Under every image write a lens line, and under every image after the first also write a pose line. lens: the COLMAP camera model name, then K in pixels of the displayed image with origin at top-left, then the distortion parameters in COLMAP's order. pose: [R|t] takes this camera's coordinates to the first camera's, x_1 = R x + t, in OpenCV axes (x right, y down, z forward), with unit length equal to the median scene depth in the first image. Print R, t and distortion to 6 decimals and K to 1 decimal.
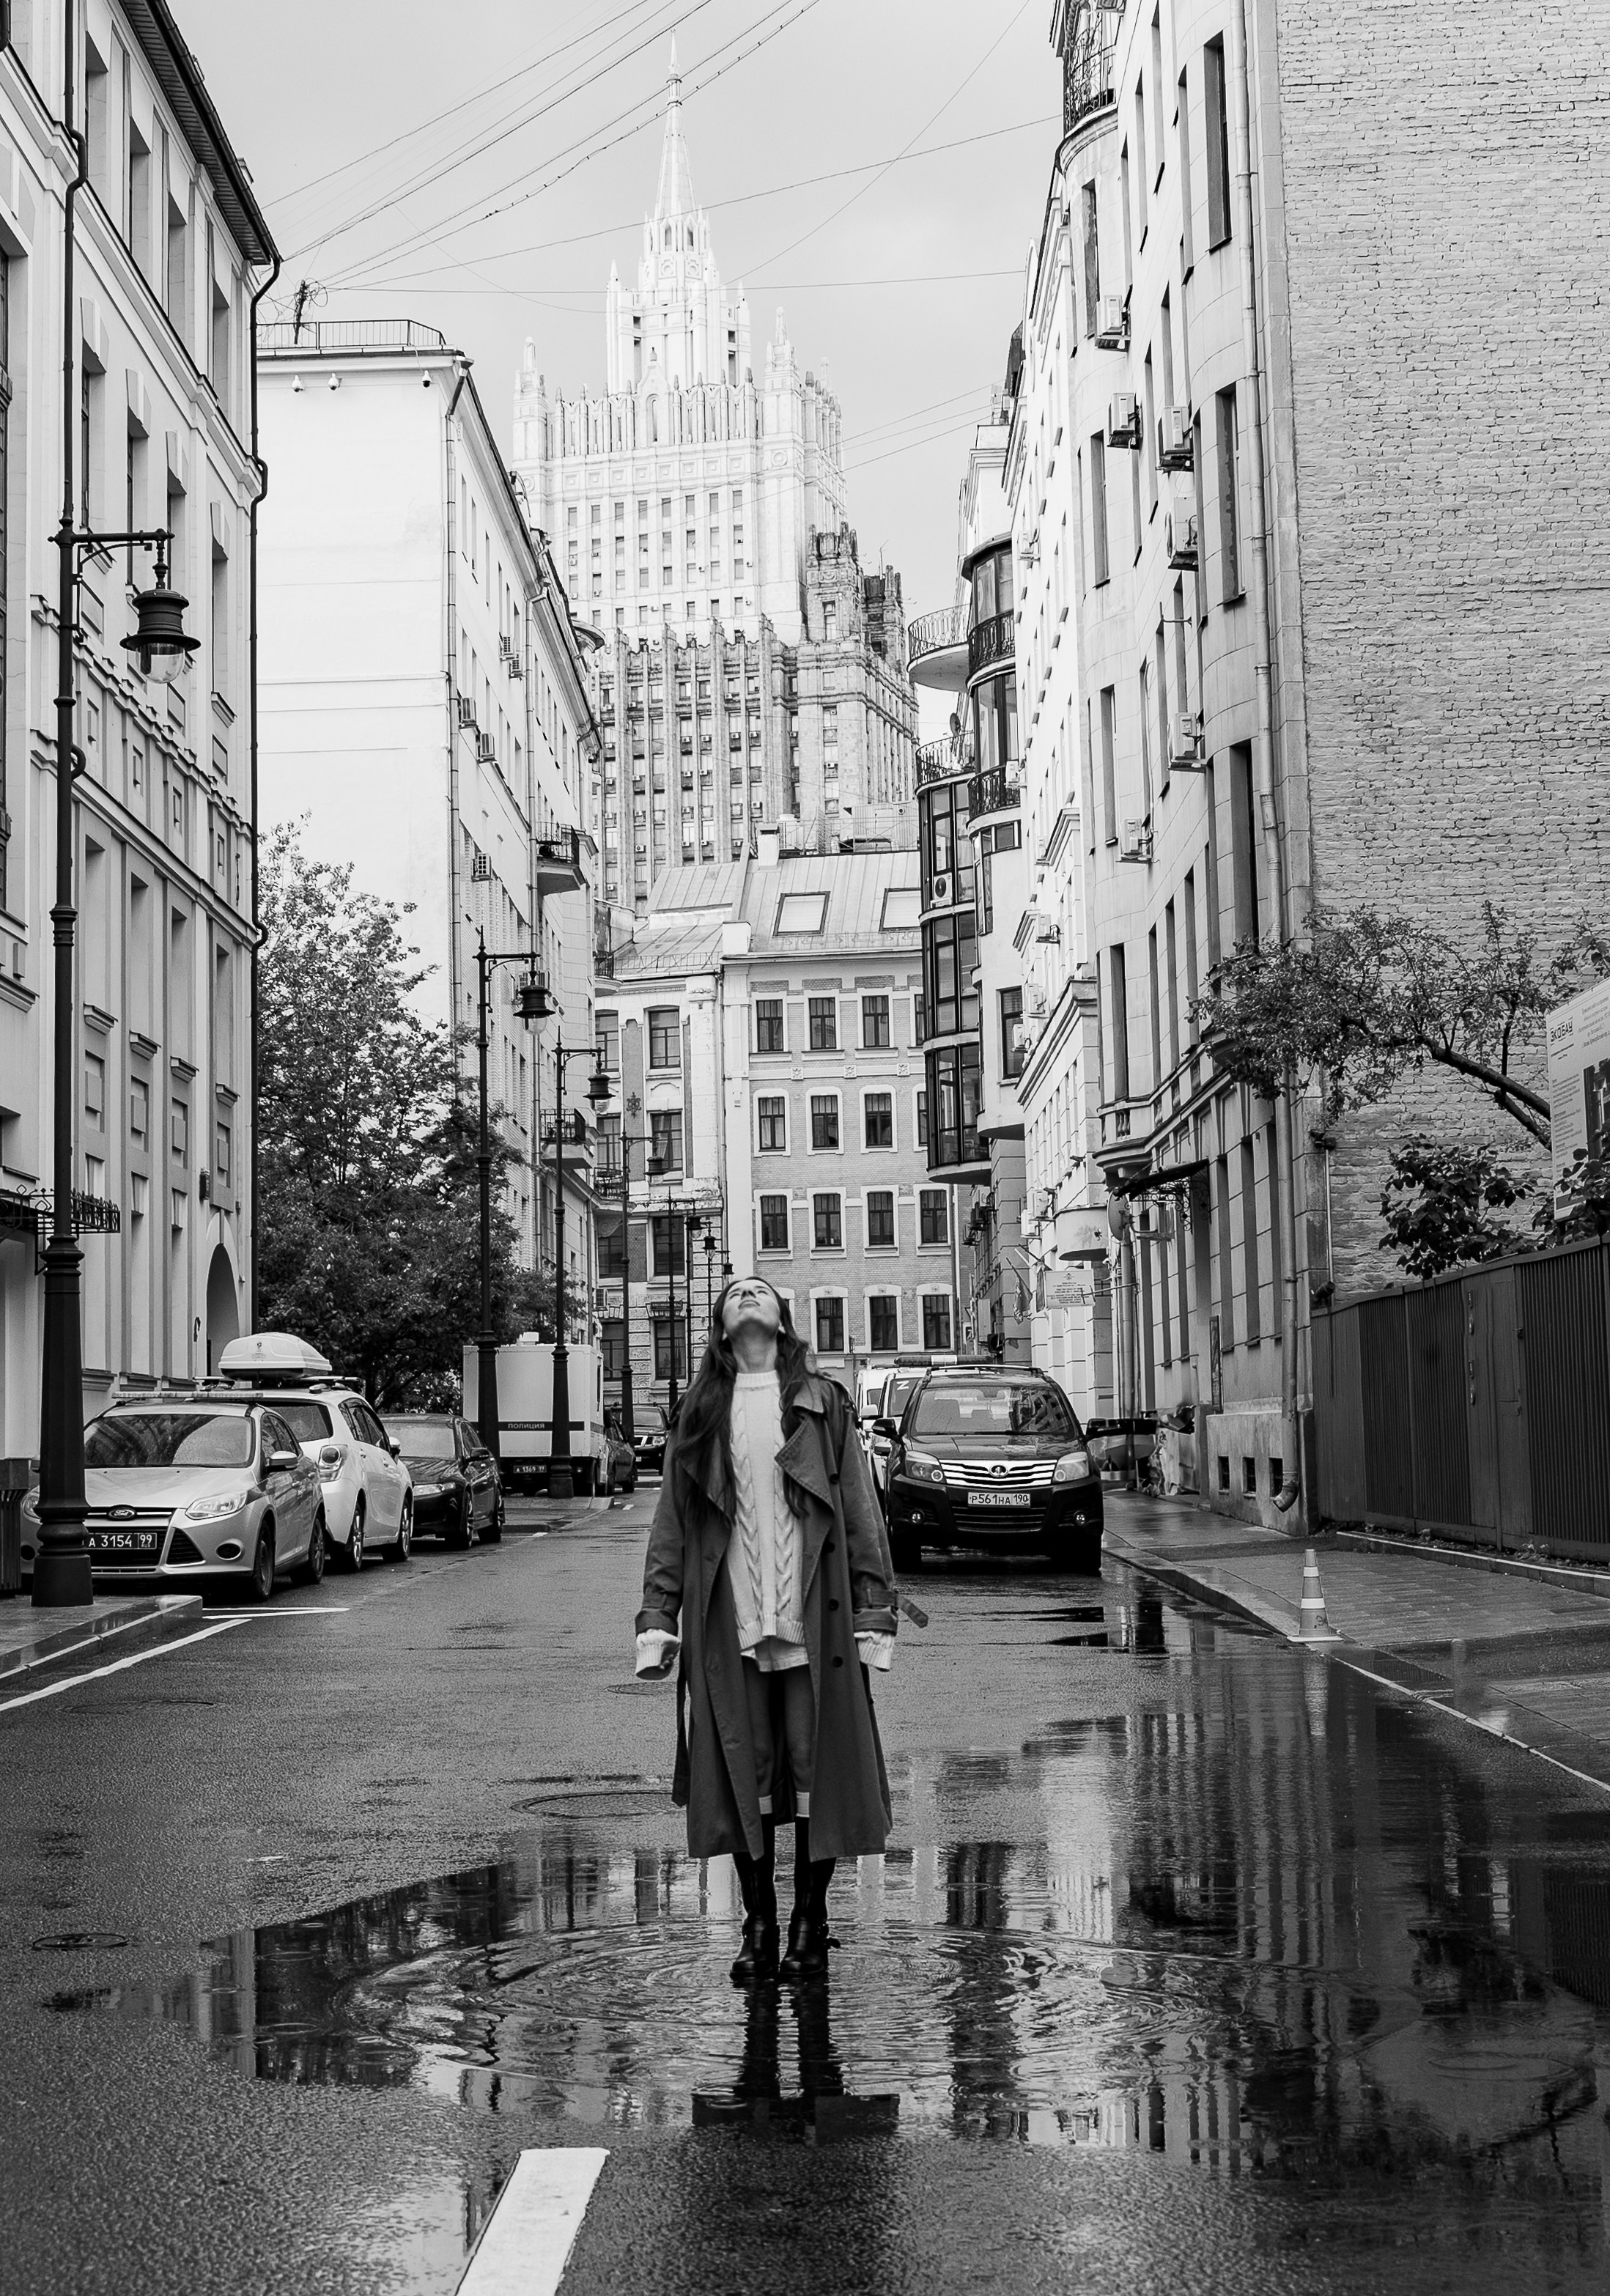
lens RADIAL K [[3522.5, 0, 754.0], [0, 3522.5, 1022.9], [0, 0, 1]] dist [-0.012482, 0.036177]
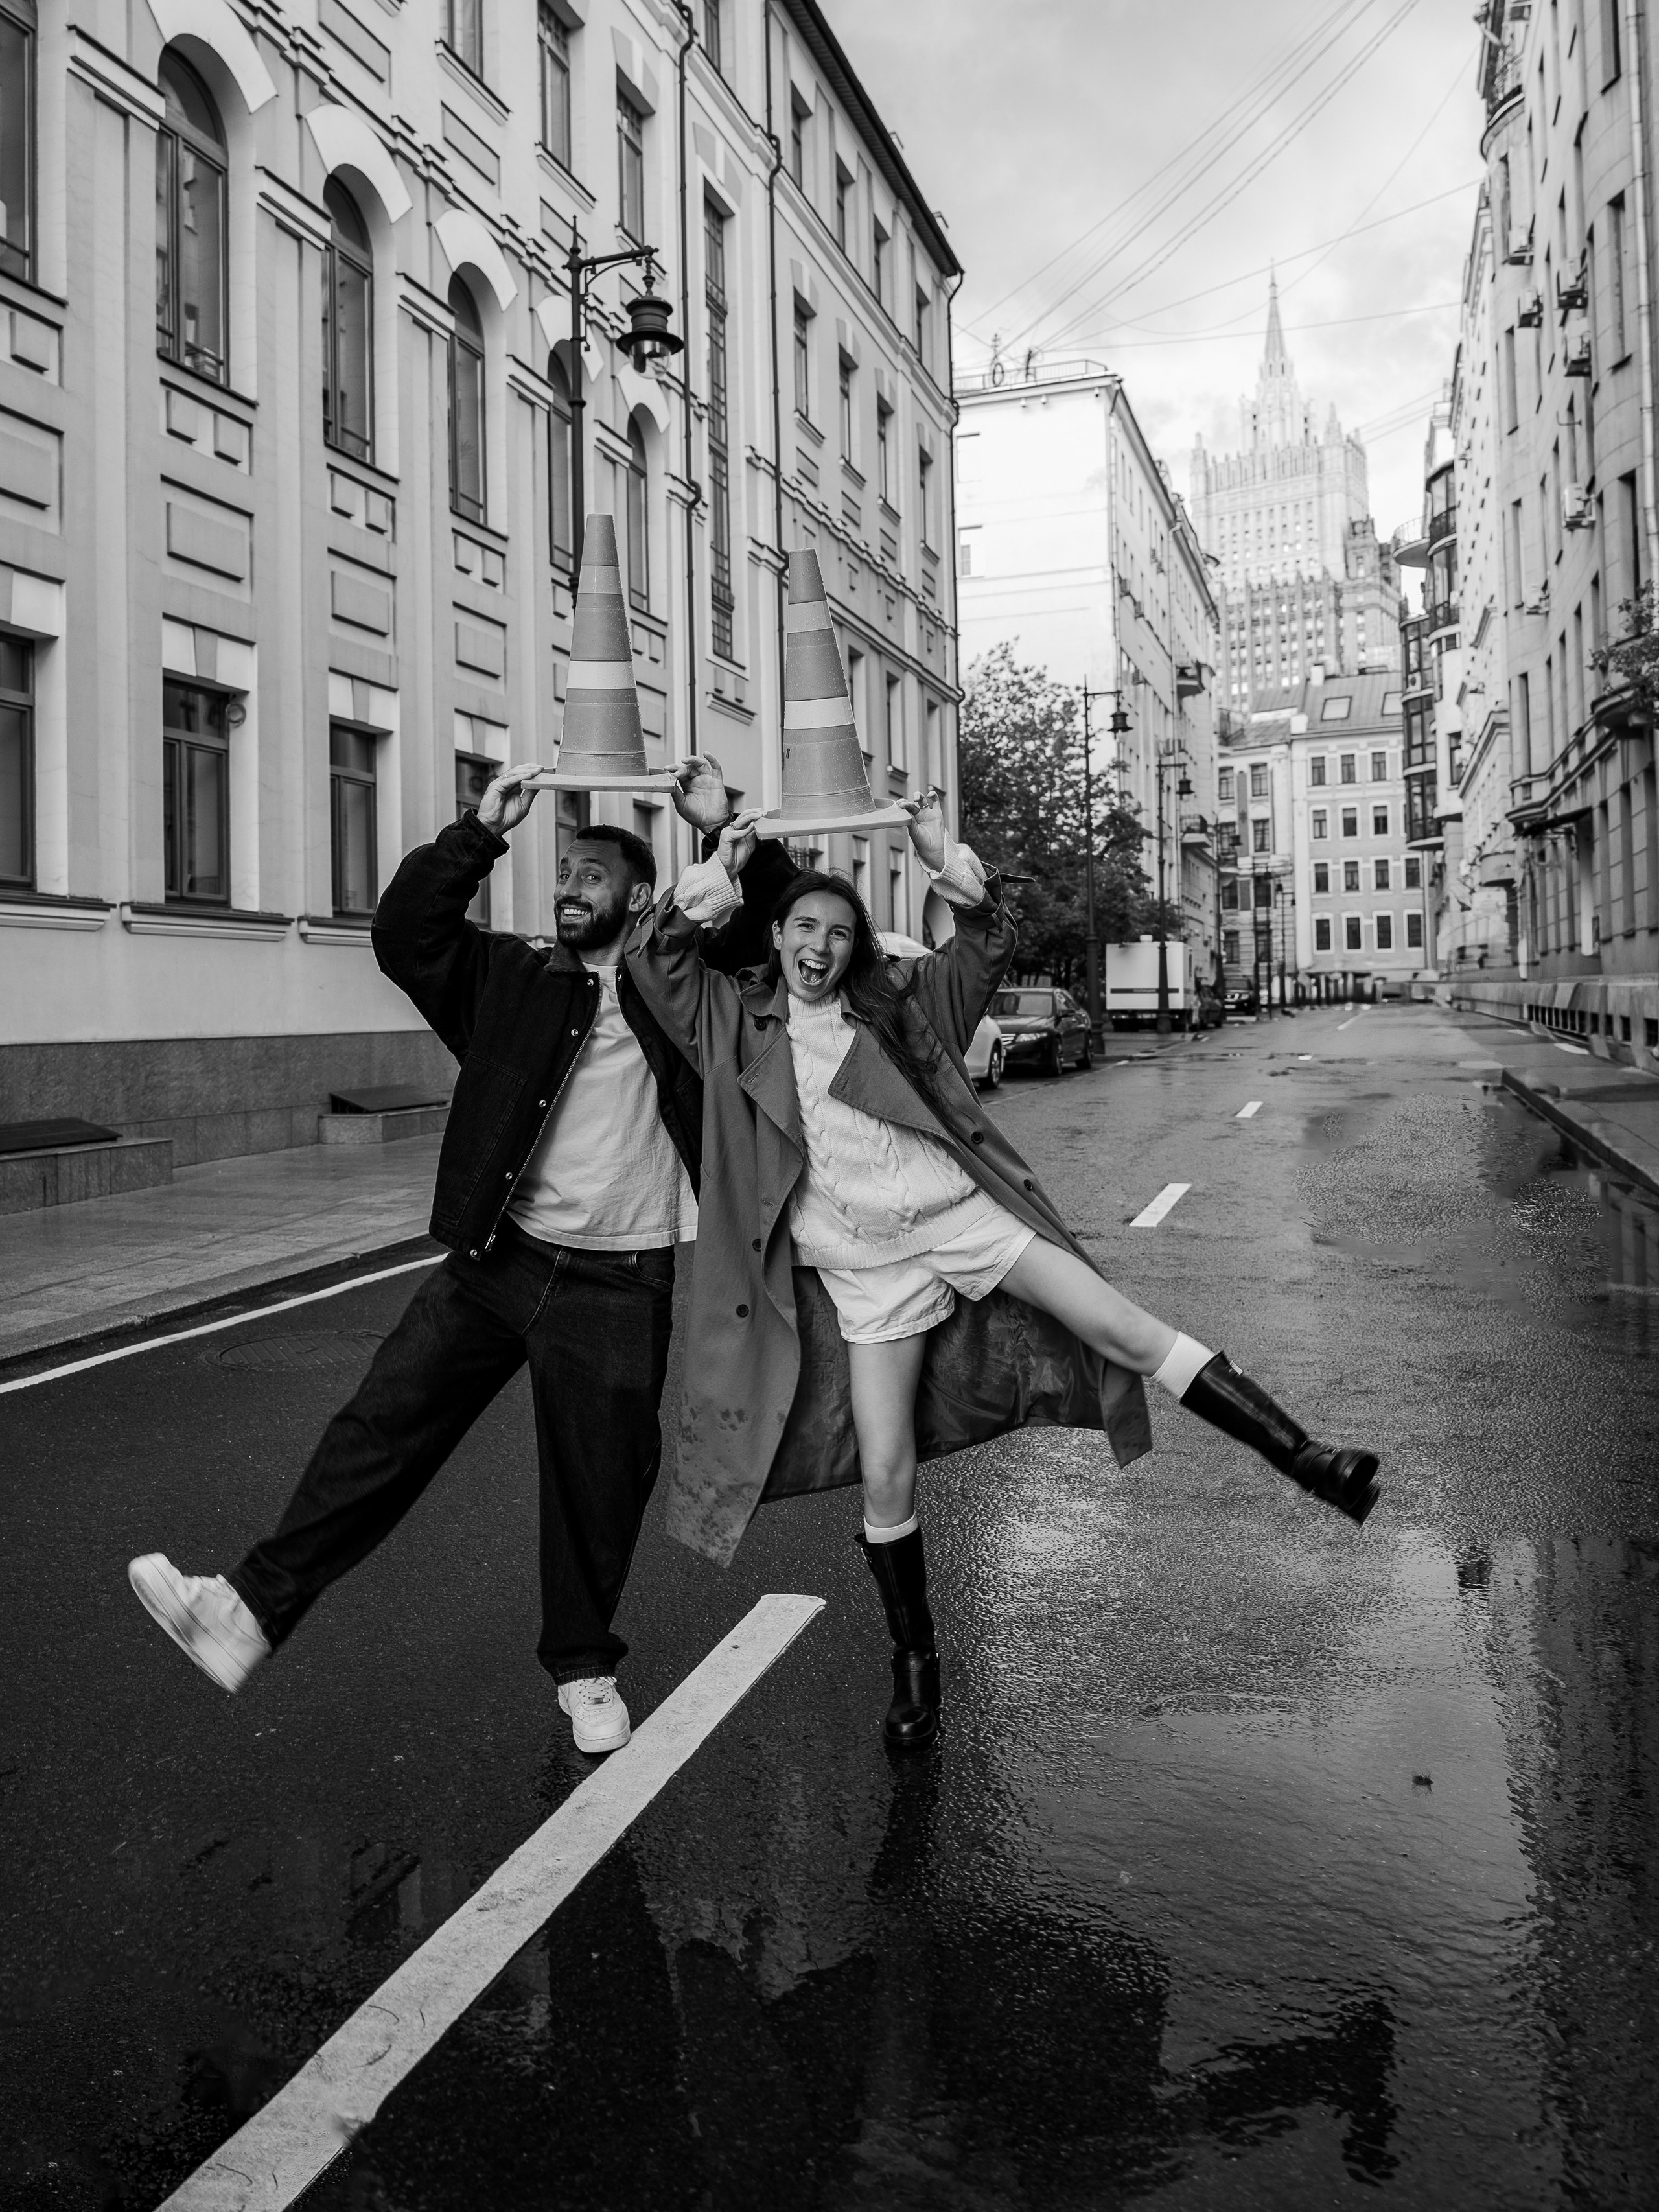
lens RADIAL K [[1653.9, 0, 827.3], [0, 1653.9, 959.4], [0, 0, 1]] dist [-0.003499, -0.001617]
pose [[0.956779, -0.006783, -0.290737, 0.015383], [0.035316, 0.995039, 0.093007, 0.015420], [0.288664, -0.099255, 0.952272, 0.152929]]
